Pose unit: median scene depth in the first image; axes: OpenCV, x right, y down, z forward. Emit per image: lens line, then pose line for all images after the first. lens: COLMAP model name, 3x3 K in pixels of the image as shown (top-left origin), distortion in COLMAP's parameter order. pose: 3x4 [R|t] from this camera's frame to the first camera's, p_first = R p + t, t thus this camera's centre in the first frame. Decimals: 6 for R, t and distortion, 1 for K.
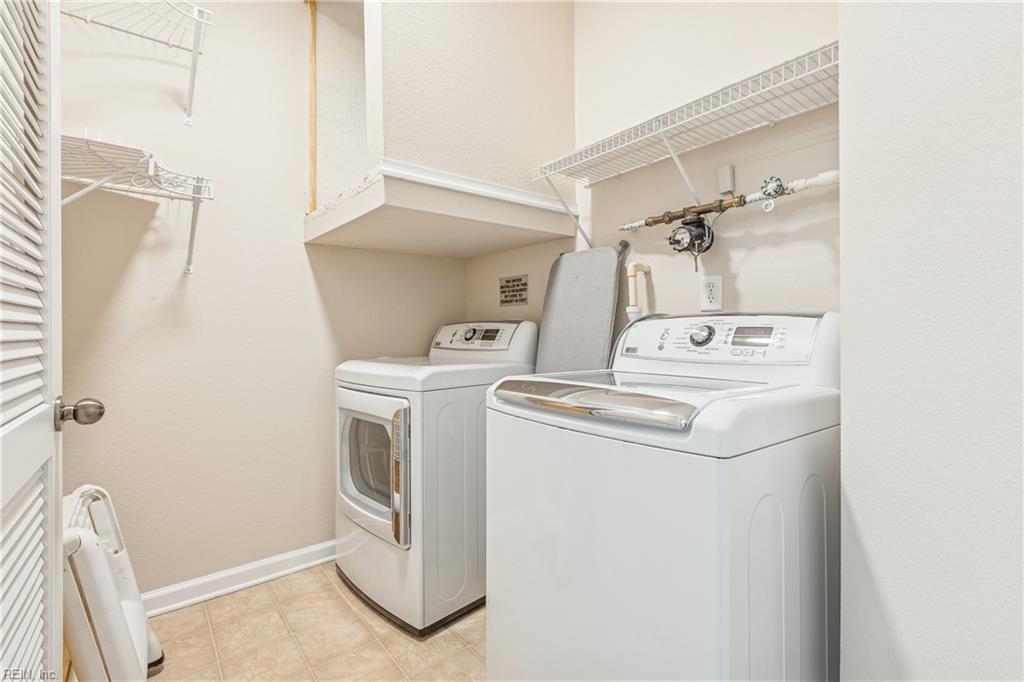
lens RADIAL K [[457.2, 0, 503.9], [0, 457.2, 335.8], [0, 0, 1]] dist [0.002648, -0.001761]
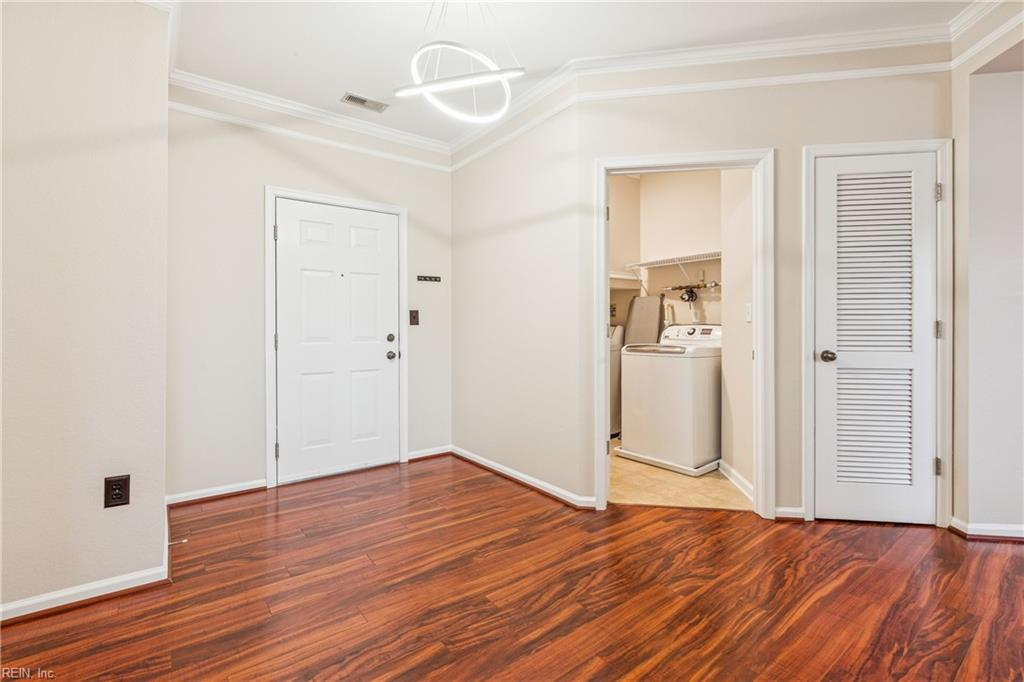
lens RADIAL K [[457.2, 0, 507.0], [0, 457.2, 335.7], [0, 0, 1]] dist [0.002648, -0.001761]
pose [[0.999673, 0.002902, -0.025390, -0.600356], [-0.002903, 0.999996, -0.000013, 0.026431], [0.025390, 0.000087, 0.999678, -1.741853]]
